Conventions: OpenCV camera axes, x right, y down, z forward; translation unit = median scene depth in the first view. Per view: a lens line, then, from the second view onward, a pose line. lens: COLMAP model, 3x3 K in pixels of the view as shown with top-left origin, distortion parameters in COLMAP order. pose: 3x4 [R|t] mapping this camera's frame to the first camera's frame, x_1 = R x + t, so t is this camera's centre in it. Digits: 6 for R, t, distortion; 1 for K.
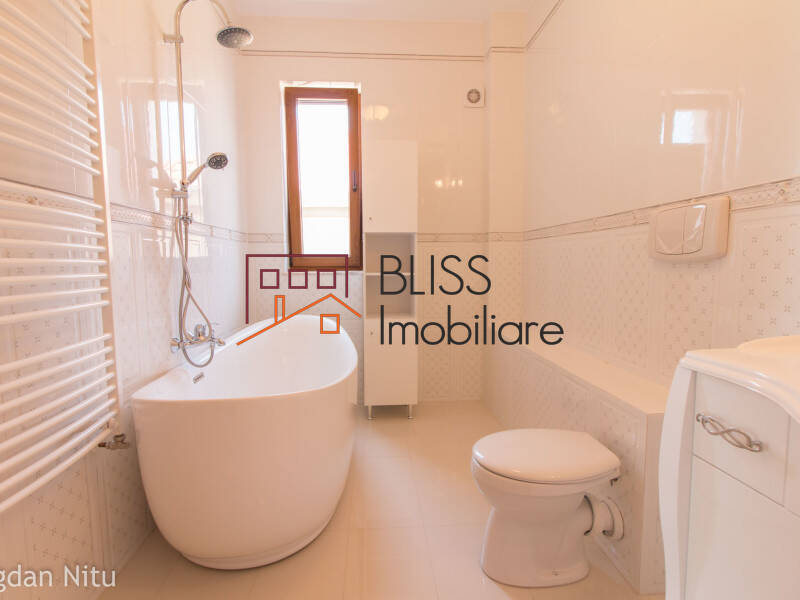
lens RADIAL K [[409.9, 0, 396.7], [0, 409.9, 300.7], [0, 0, 1]] dist [0.001823, -0.002223]
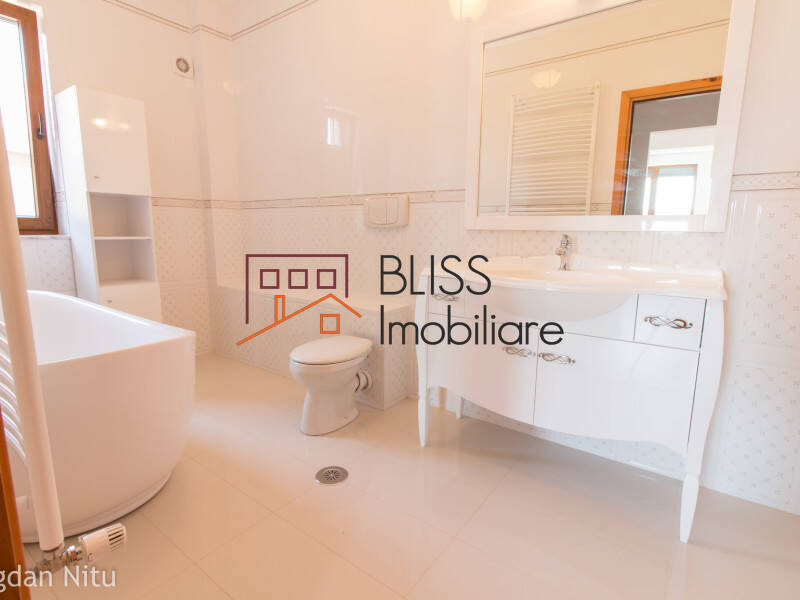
lens RADIAL K [[409.9, 0, 400.6], [0, 409.9, 297.5], [0, 0, 1]] dist [0.001823, -0.002223]
pose [[0.651186, -0.107107, 0.751322, -0.558182], [0.056026, 0.994074, 0.093155, 0.036337], [-0.756847, -0.018568, 0.653328, -0.198699]]
